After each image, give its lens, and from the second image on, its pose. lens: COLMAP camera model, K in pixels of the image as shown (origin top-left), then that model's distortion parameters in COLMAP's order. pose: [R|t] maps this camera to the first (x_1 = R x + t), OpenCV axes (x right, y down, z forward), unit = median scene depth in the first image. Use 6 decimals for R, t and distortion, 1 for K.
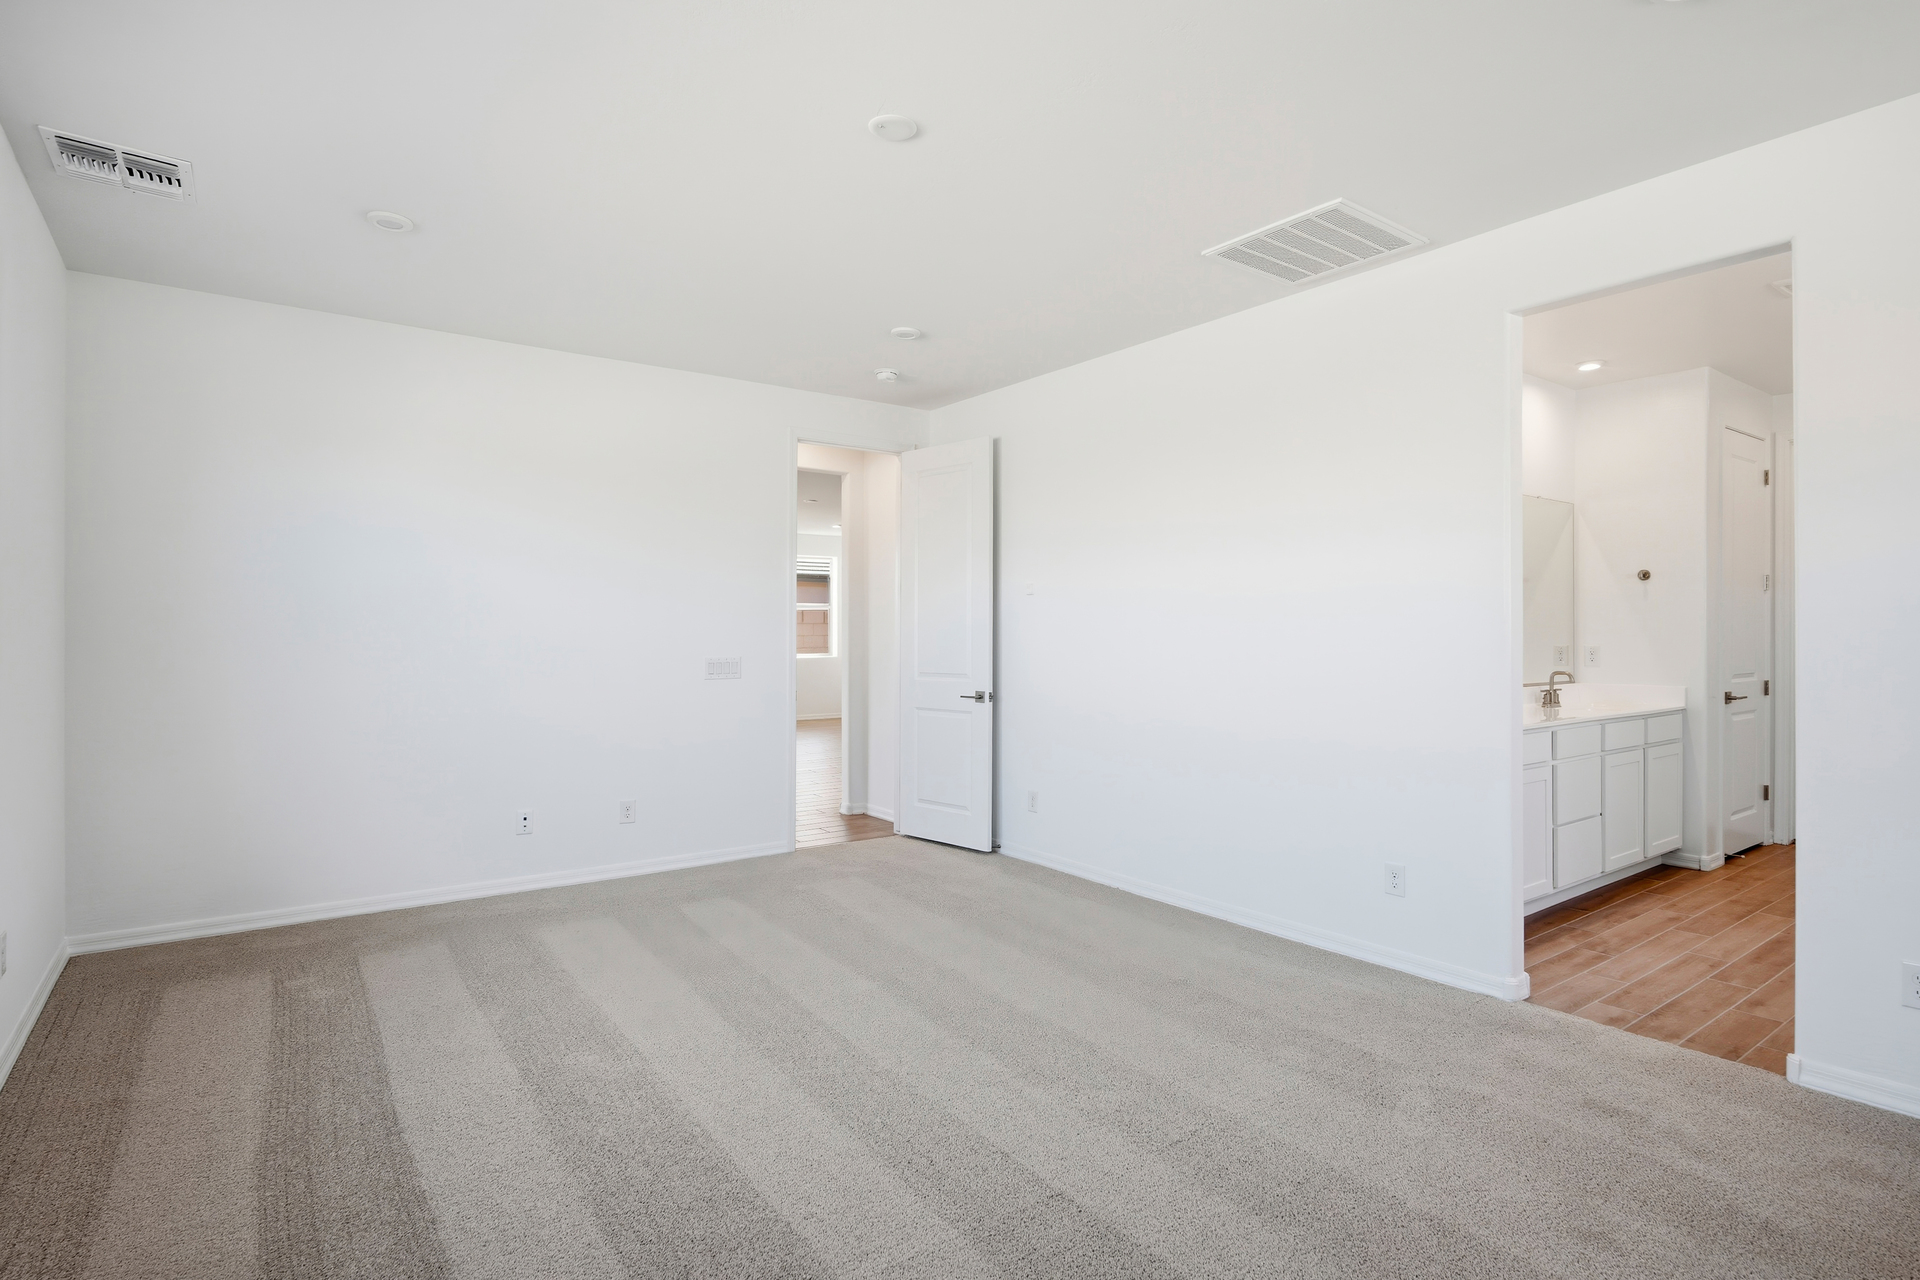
lens RADIAL K [[974.0, 0, 965.6], [0, 974.0, 630.5], [0, 0, 1]] dist [-0.000620, -0.000257]
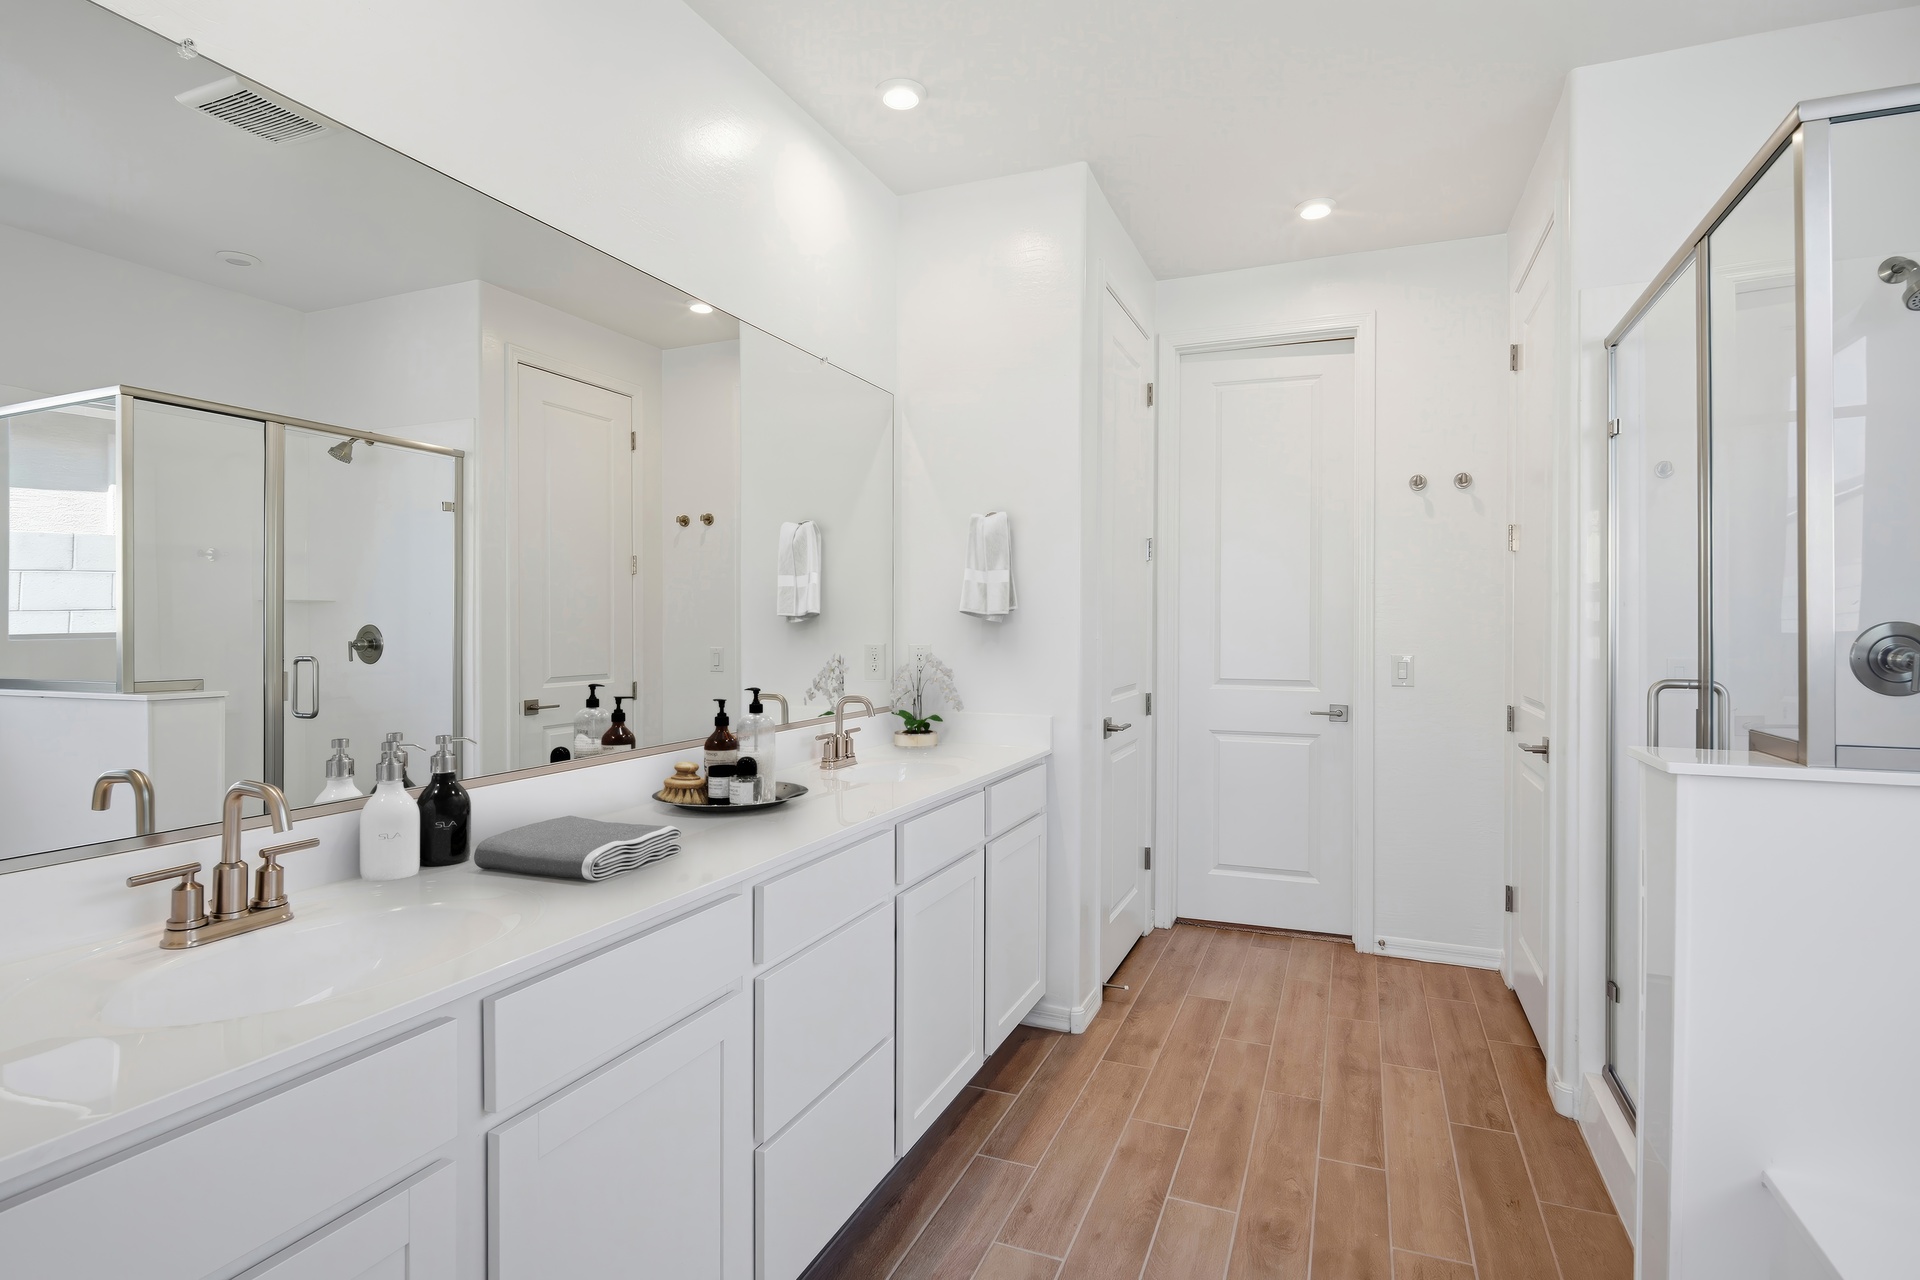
lens RADIAL K [[970.1, 0, 963.6], [0, 970.1, 631.5], [0, 0, 1]] dist [-0.001381, 0.000306]
pose [[0.856543, -0.000943, 0.516075, 0.406726], [-0.003264, 0.999968, 0.007246, 0.003816], [-0.516066, -0.007891, 0.856513, 0.546273]]
